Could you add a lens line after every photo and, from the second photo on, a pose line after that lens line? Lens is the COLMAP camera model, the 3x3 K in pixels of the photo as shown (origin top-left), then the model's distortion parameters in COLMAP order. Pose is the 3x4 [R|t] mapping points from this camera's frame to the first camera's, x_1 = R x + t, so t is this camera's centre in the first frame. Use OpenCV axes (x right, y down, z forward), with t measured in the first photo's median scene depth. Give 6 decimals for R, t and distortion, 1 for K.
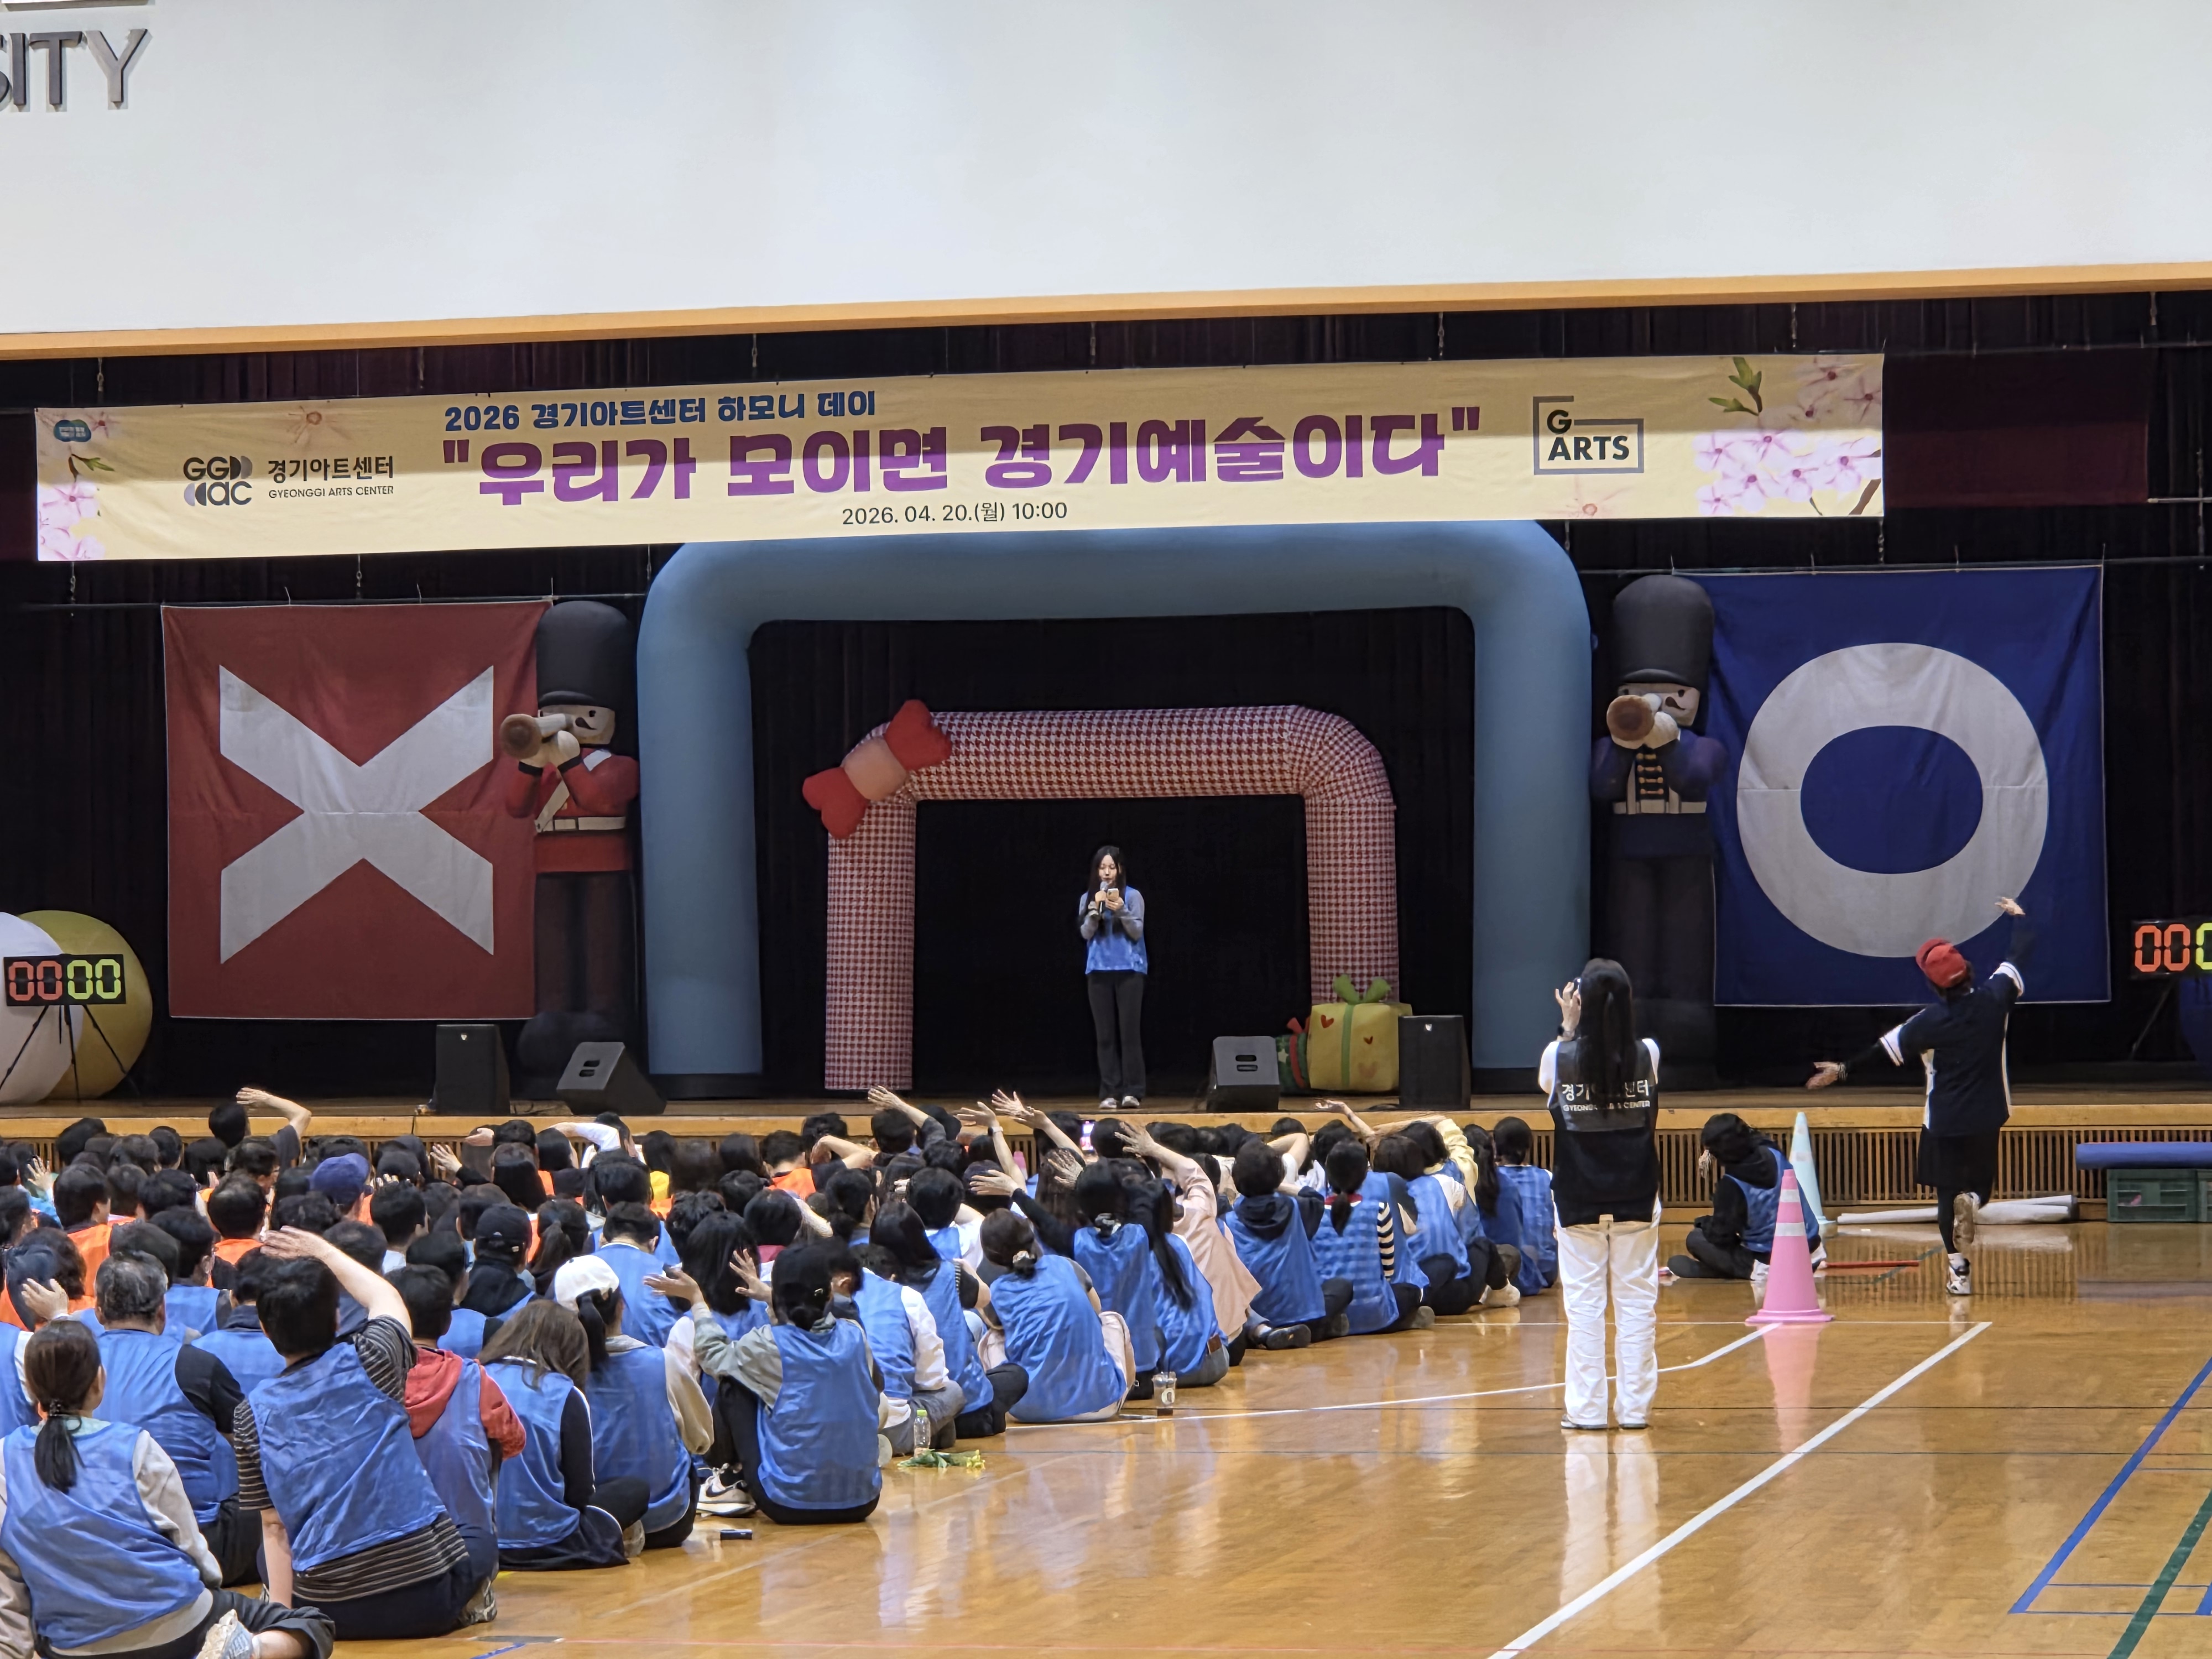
lens RADIAL K [[7013.9, 0, 1106.0], [0, 7013.9, 829.5], [0, 0, 1]] dist [-1.410950, 27.591316]
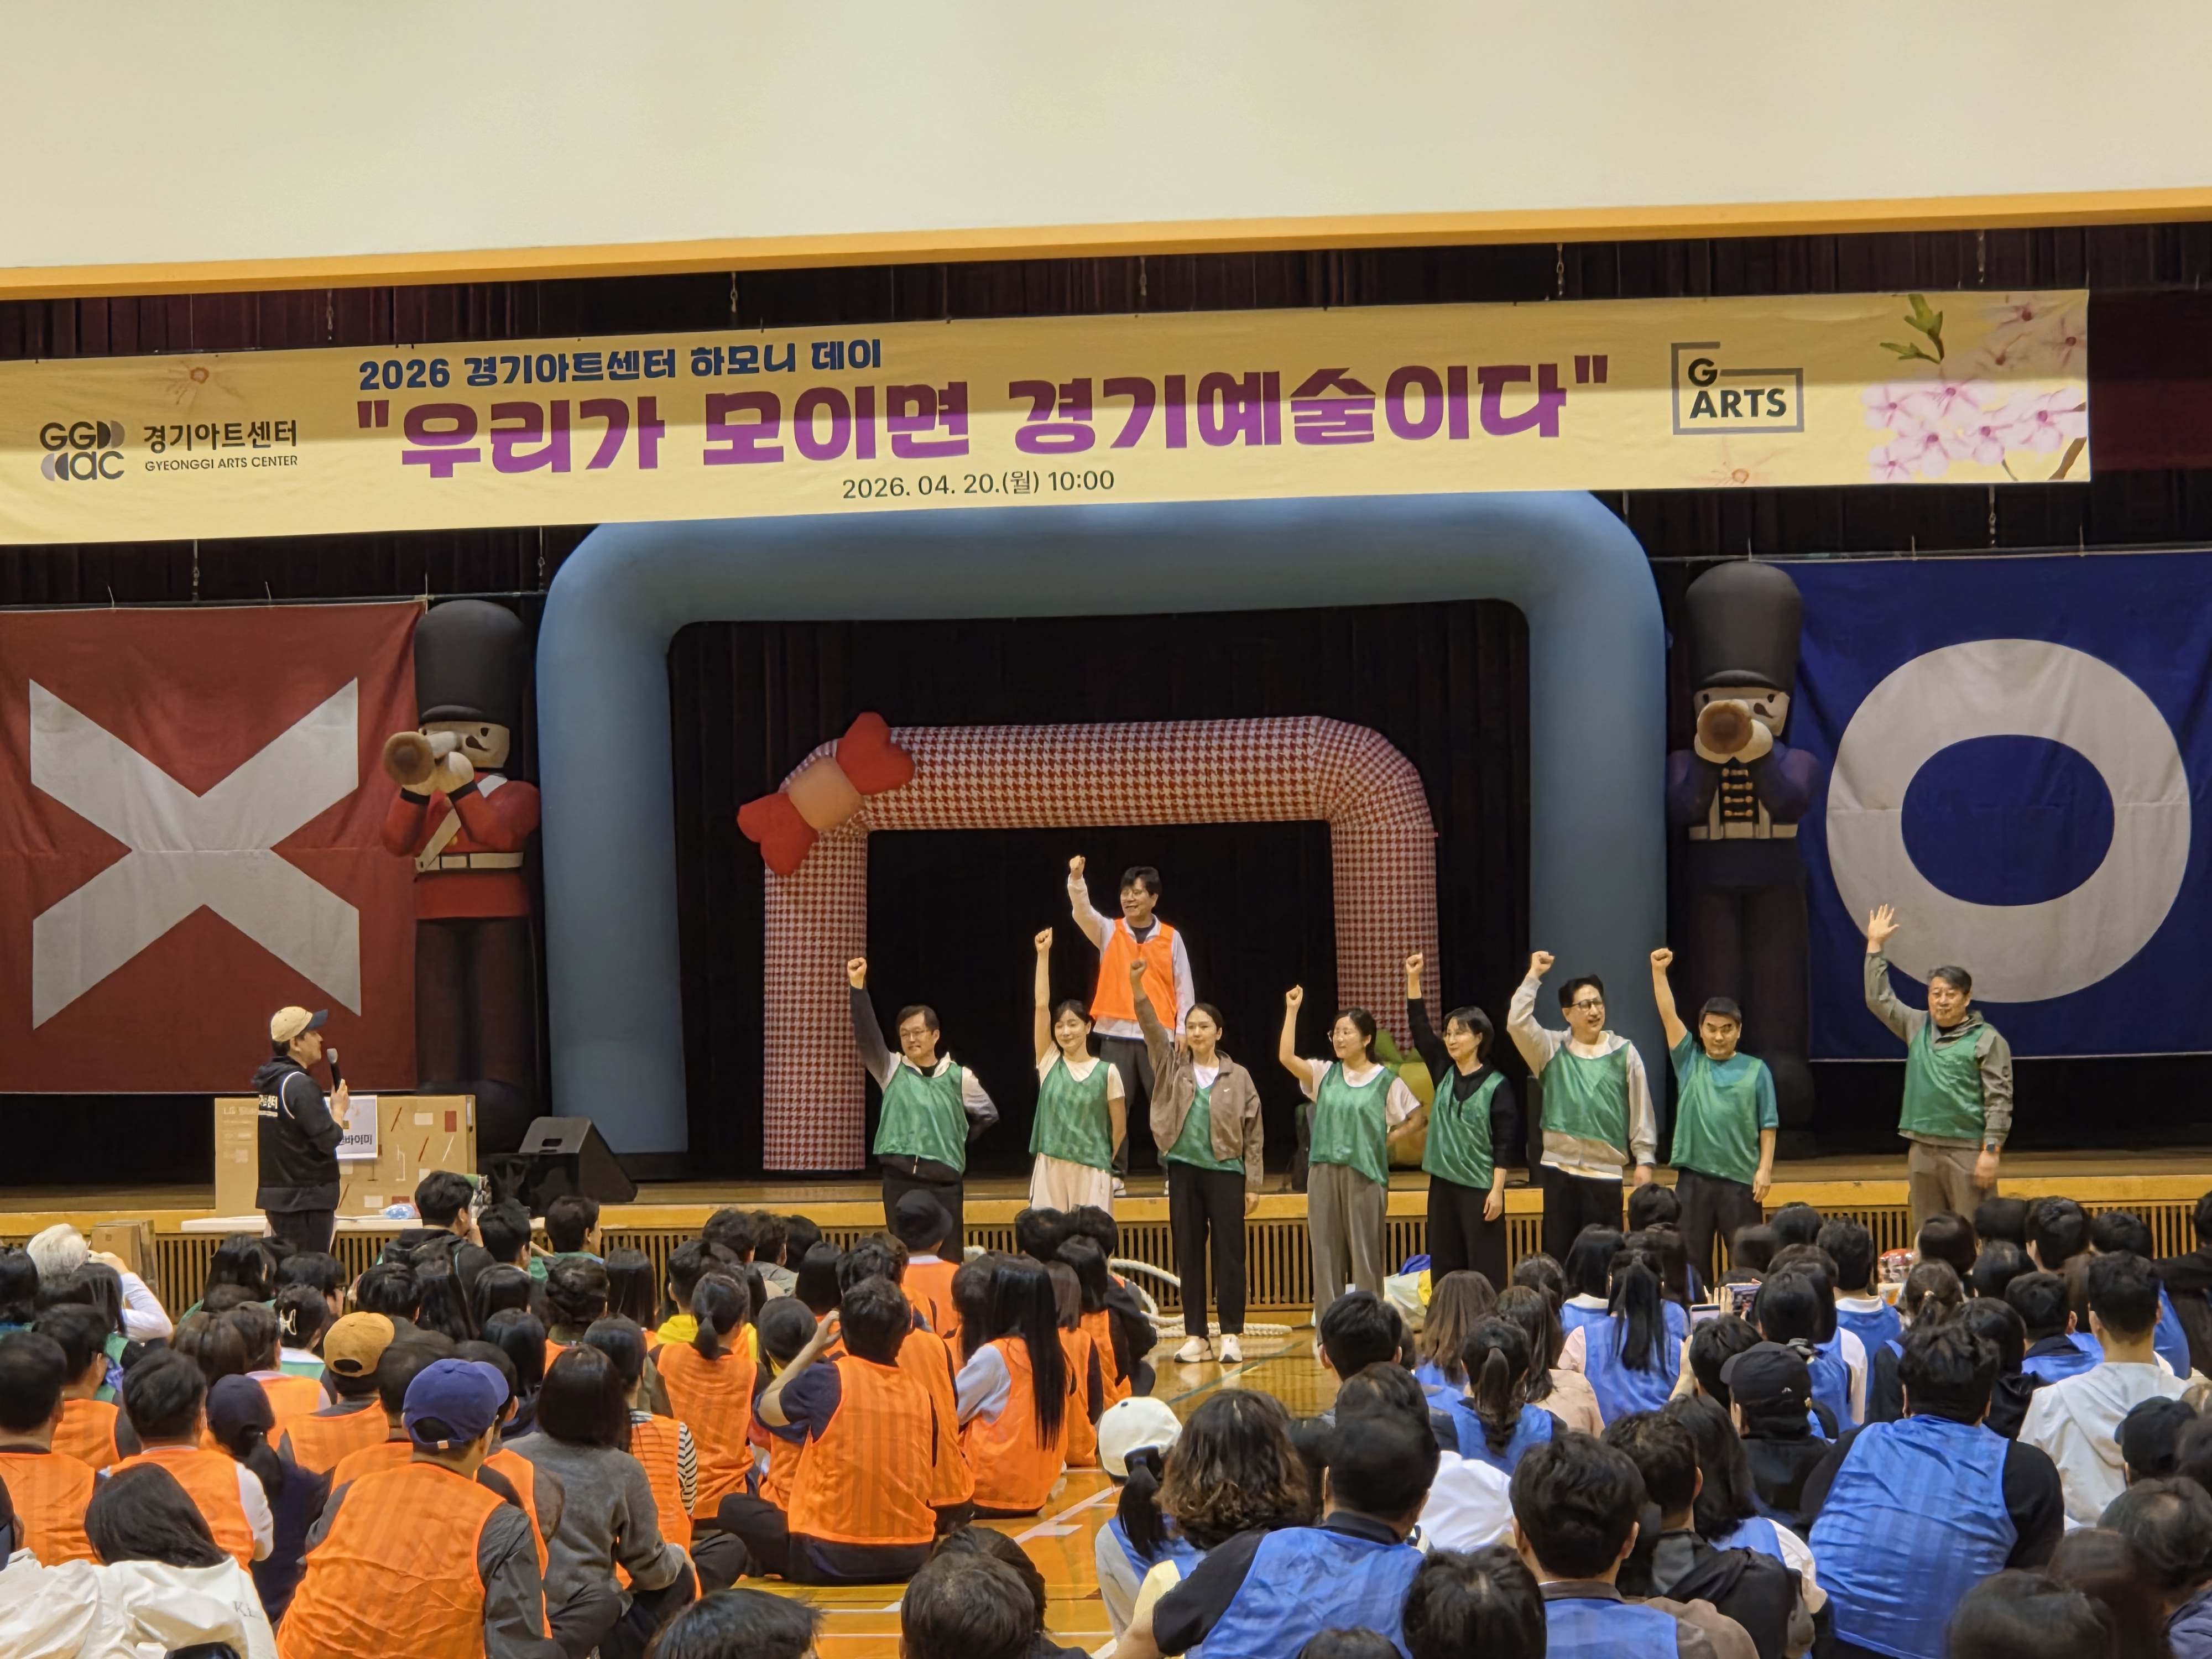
lens RADIAL K [[7181.5, 0, 1106.0], [0, 7181.5, 829.5], [0, 0, 1]] dist [-1.282041, 24.423499]
pose [[0.996756, -0.007256, 0.080150, -0.074593], [0.008052, 0.999921, -0.009608, 0.004706], [-0.080074, 0.010222, 0.996737, 0.137379]]
